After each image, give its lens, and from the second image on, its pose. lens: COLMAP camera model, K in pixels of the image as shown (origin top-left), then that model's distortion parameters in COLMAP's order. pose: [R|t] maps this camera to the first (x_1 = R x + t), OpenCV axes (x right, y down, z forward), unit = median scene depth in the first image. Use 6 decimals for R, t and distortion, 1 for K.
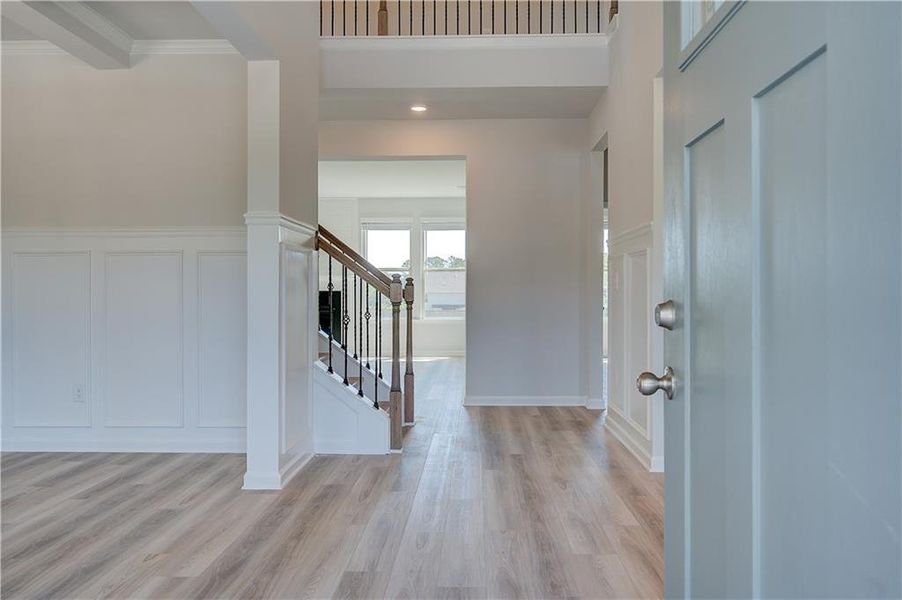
lens RADIAL K [[756.4, 0, 451.0], [0, 756.4, 300.0], [0, 0, 1]] dist [0.003121, -0.000102]
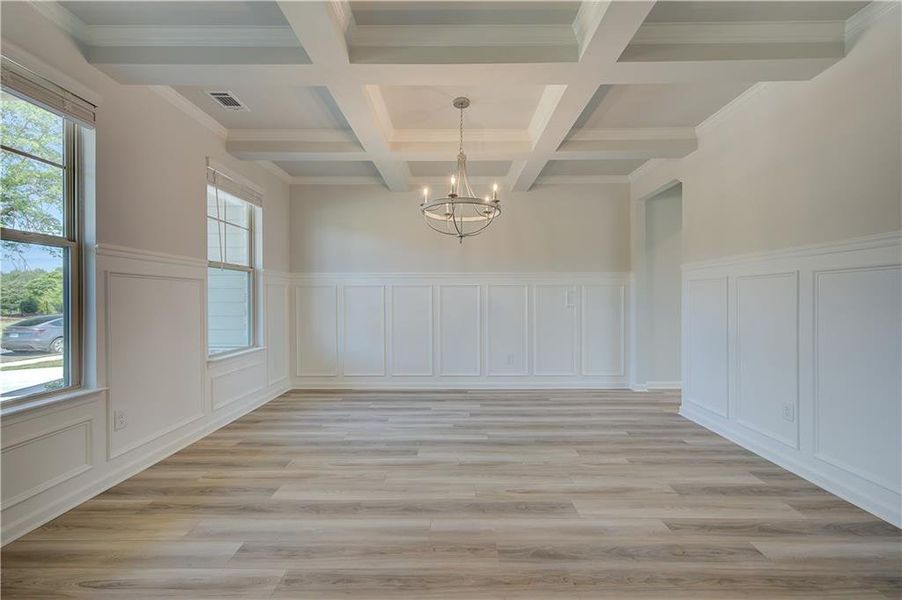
lens RADIAL K [[360.9, 0, 453.9], [0, 360.9, 299.8], [0, 0, 1]] dist [0.002159, 0.000040]
pose [[0.025075, 0.000780, -0.999685, -0.020924], [-0.004766, 0.999988, 0.000661, -0.028098], [0.999674, 0.004747, 0.025079, 0.611171]]
